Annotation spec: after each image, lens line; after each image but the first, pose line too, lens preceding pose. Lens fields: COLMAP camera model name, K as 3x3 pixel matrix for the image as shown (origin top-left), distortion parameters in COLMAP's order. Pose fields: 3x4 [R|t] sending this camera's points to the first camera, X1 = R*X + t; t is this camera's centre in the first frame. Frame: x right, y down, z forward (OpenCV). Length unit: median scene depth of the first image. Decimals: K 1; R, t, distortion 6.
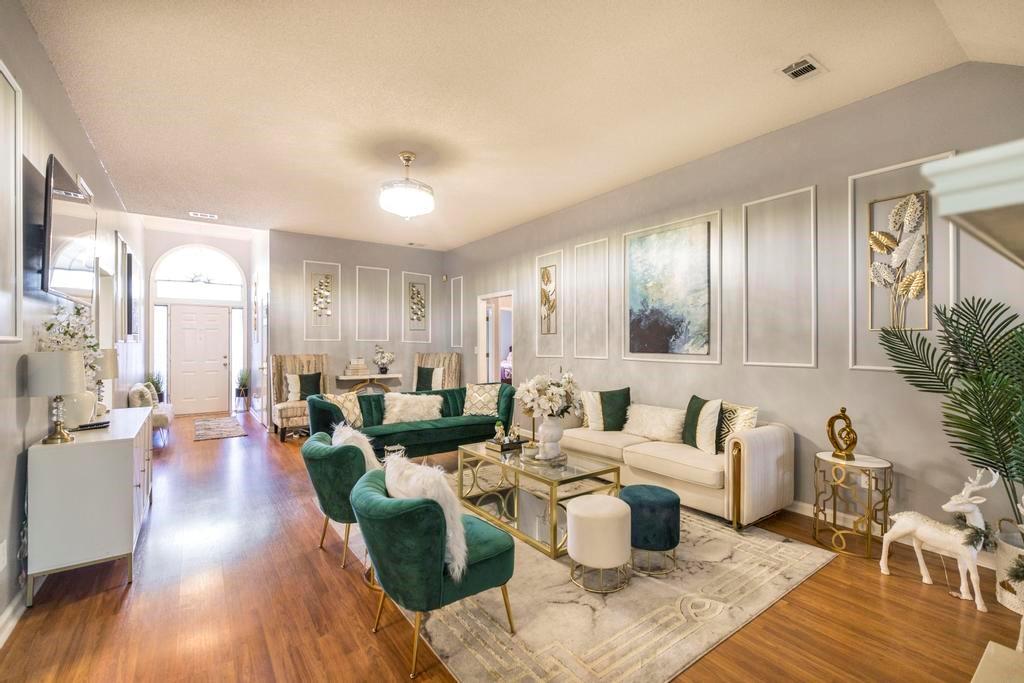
lens RADIAL K [[439.9, 0, 512.0], [0, 439.9, 341.5], [0, 0, 1]] dist [-0.002508, 0.000021]
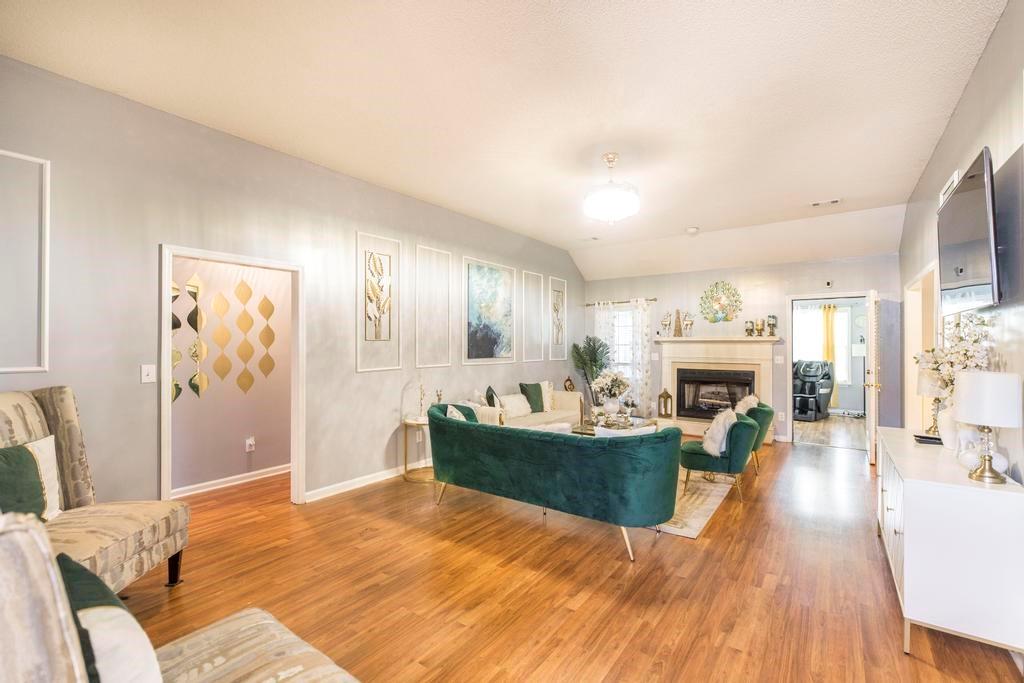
lens RADIAL K [[439.9, 0, 512.0], [0, 439.9, 341.5], [0, 0, 1]] dist [-0.002508, 0.000021]
pose [[-0.301448, 0.000076, 0.953482, -0.935326], [-0.008354, 0.999961, -0.002721, -0.019499], [-0.953446, -0.008785, -0.301436, 1.297120]]
